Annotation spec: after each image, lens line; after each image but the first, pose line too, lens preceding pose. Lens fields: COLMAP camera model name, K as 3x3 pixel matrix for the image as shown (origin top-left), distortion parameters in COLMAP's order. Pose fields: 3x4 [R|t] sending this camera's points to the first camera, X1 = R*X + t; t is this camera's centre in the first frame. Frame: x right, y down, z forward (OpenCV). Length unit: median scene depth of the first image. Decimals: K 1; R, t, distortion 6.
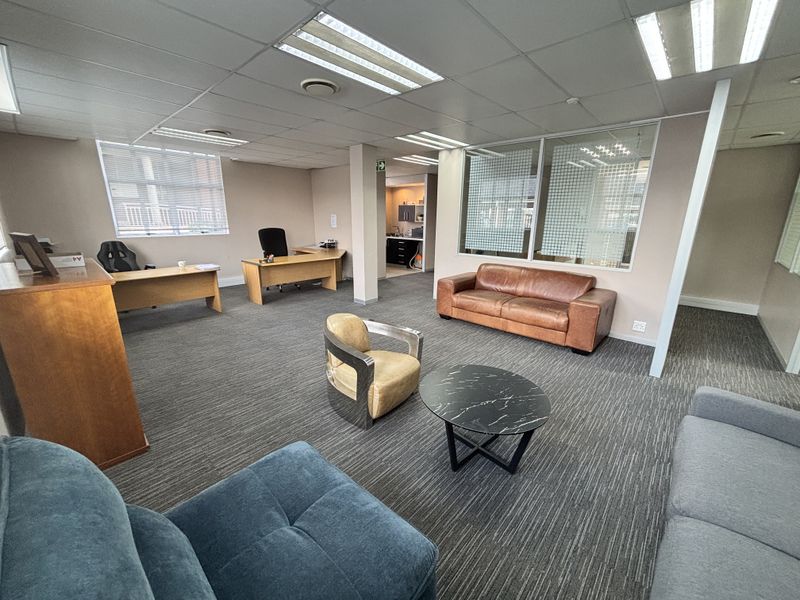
lens RADIAL K [[321.8, 0, 399.5], [0, 321.8, 302.1], [0, 0, 1]] dist [0.000868, 0.000260]
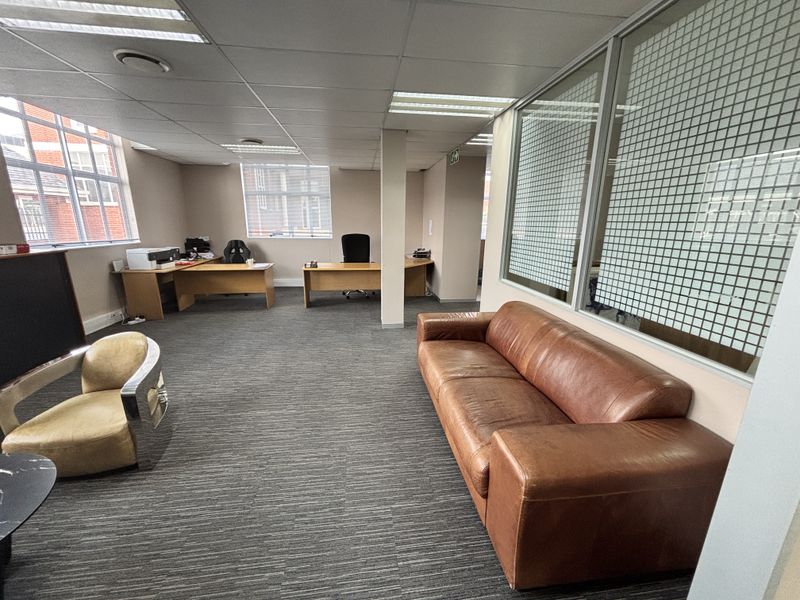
lens RADIAL K [[321.8, 0, 399.5], [0, 321.8, 302.1], [0, 0, 1]] dist [0.000868, 0.000260]
pose [[0.763204, 0.156585, -0.626898, 0.833099], [-0.173459, 0.984231, 0.034665, -0.185222], [0.622440, 0.082284, 0.778330, 0.765584]]
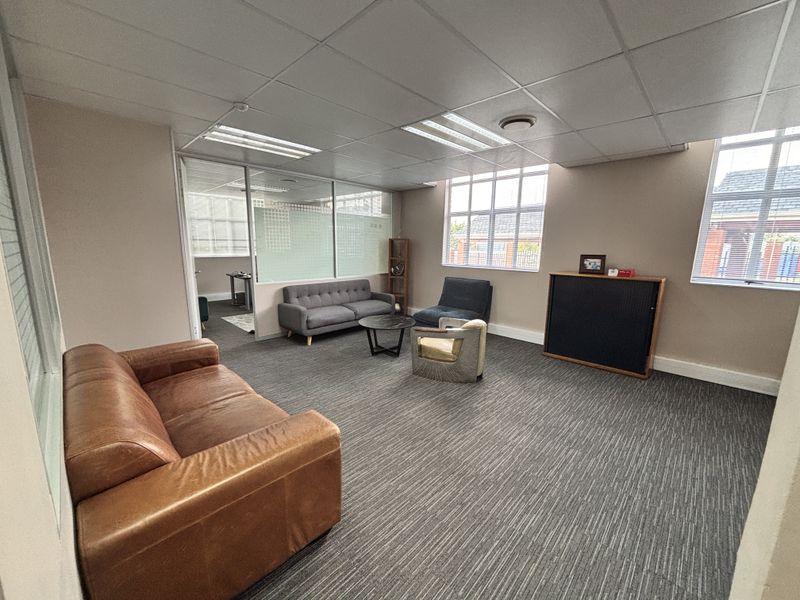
lens RADIAL K [[321.8, 0, 399.5], [0, 321.8, 302.1], [0, 0, 1]] dist [0.000868, 0.000260]
pose [[-0.999374, -0.026758, 0.023161, 0.090128], [-0.014279, 0.903703, 0.427921, -0.547932], [-0.032381, 0.427322, -0.903519, 2.066156]]
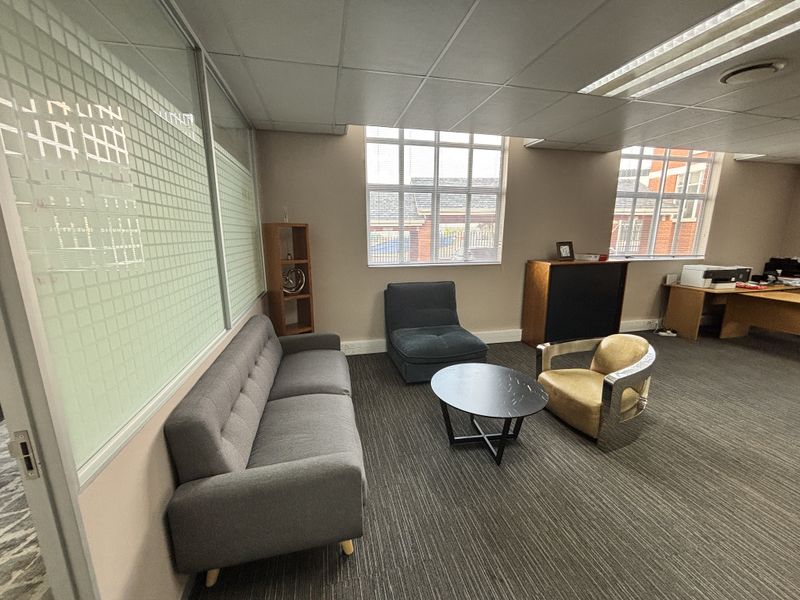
lens RADIAL K [[321.8, 0, 399.5], [0, 321.8, 302.1], [0, 0, 1]] dist [0.000868, 0.000260]
pose [[-0.561016, 0.164744, -0.811246, 0.917505], [-0.219221, 0.915441, 0.337505, -0.212333], [0.798250, 0.367188, -0.477462, 0.839177]]
